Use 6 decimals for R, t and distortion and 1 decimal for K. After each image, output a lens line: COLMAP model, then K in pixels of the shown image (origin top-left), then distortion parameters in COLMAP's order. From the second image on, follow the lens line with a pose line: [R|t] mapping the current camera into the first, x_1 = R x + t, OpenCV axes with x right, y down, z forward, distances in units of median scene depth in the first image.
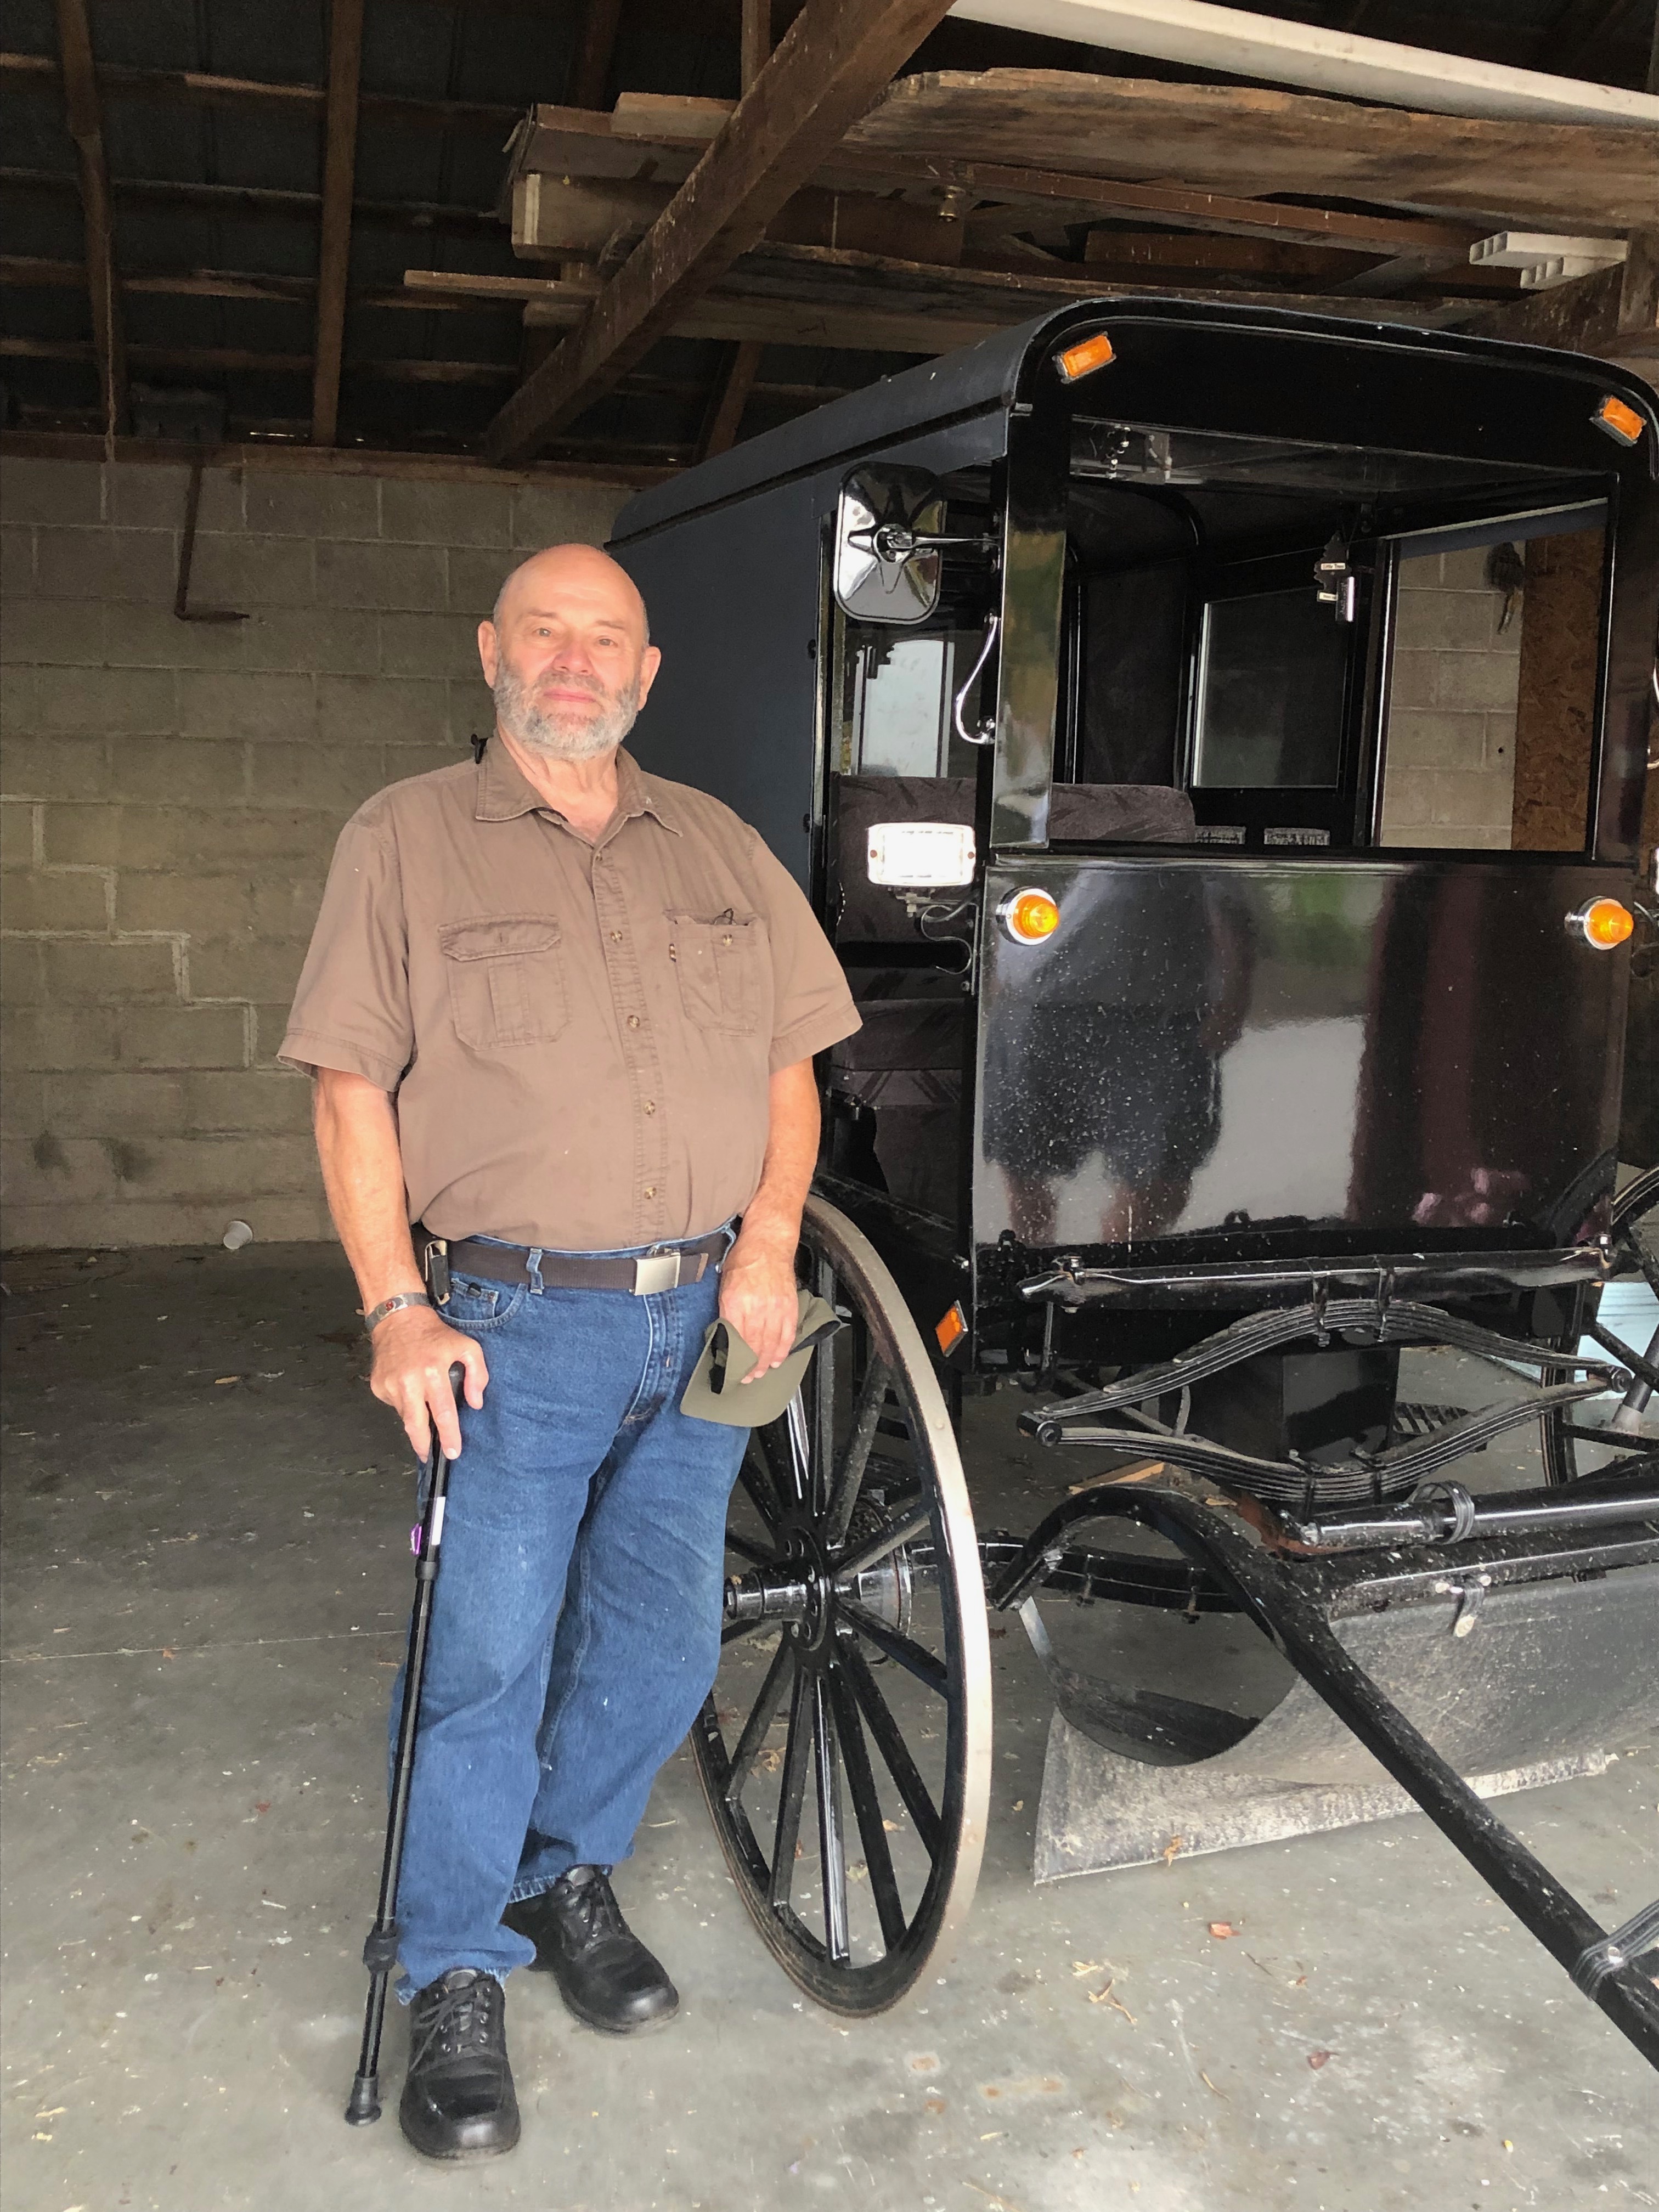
lens RADIAL K [[2245.5, 0, 825.6], [0, 2245.5, 1105.8], [0, 0, 1]] dist [0.000065, 0.000000]
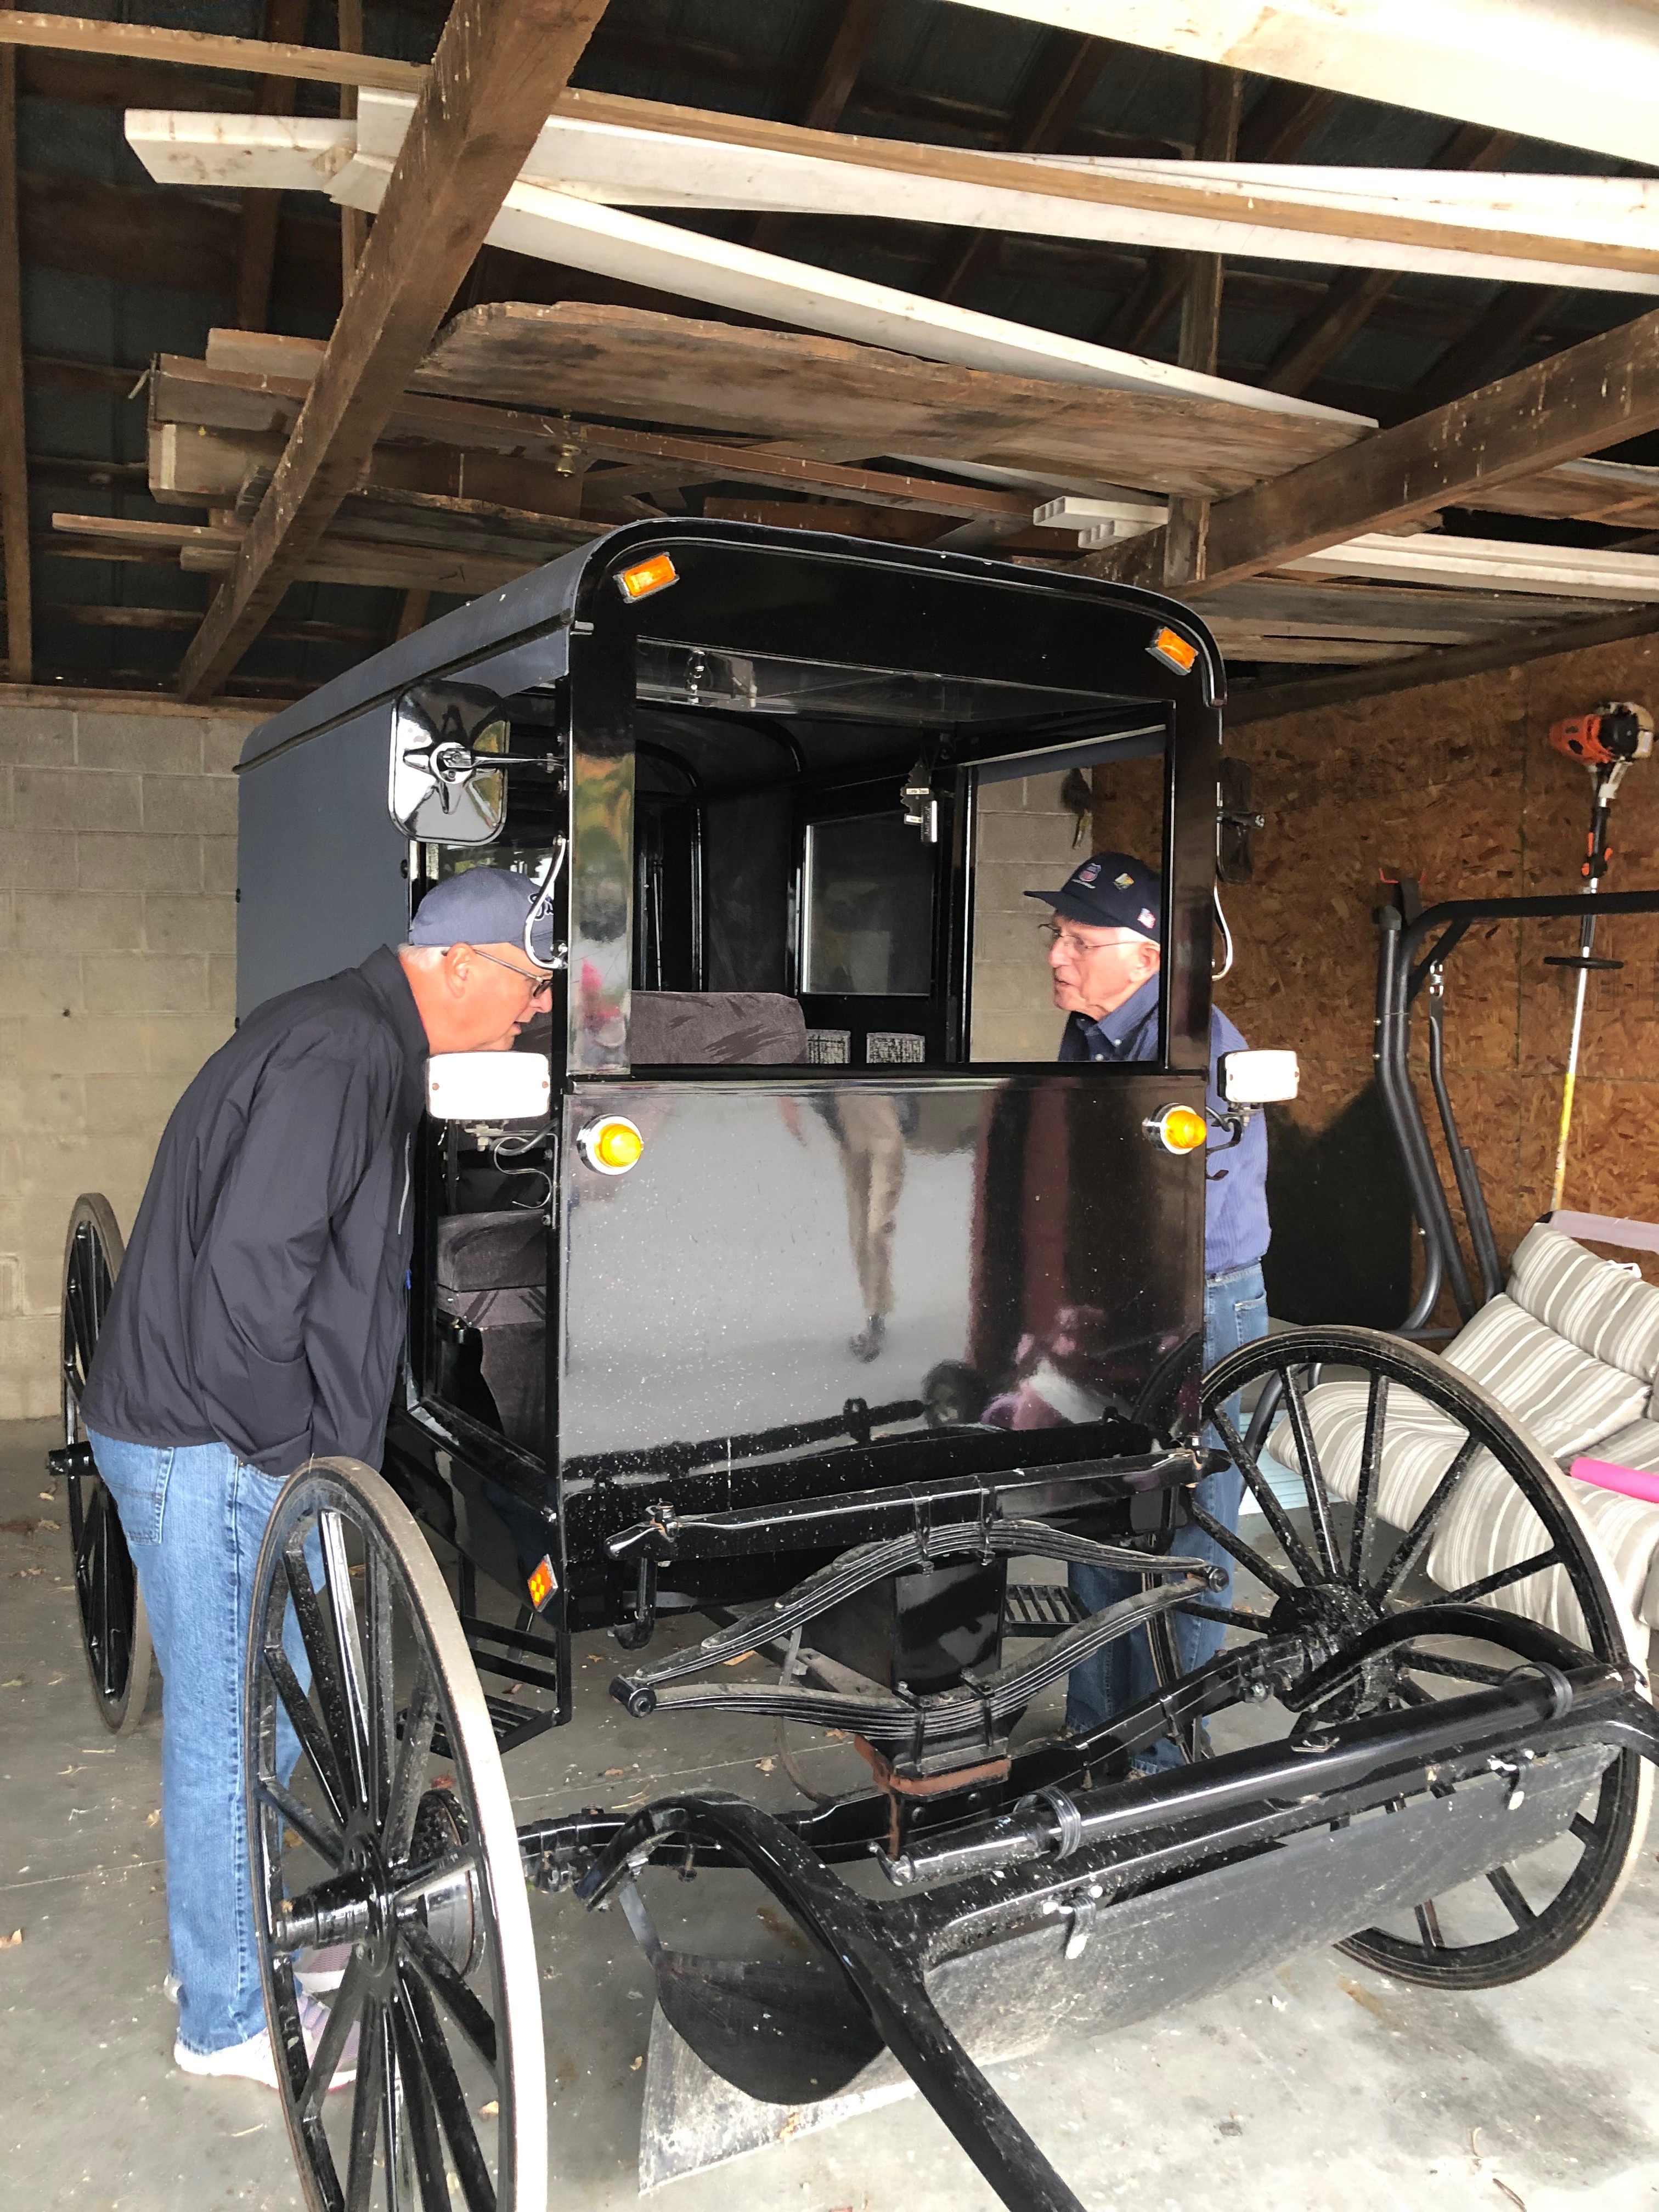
lens RADIAL K [[1809.4, 0, 837.7], [0, 1809.4, 1107.0], [0, 0, 1]] dist [0.003050, -0.025621]
pose [[0.988029, -0.024859, 0.152252, 0.061938], [0.034685, 0.997459, -0.062228, -0.044352], [-0.150318, 0.066764, 0.986381, 0.195128]]
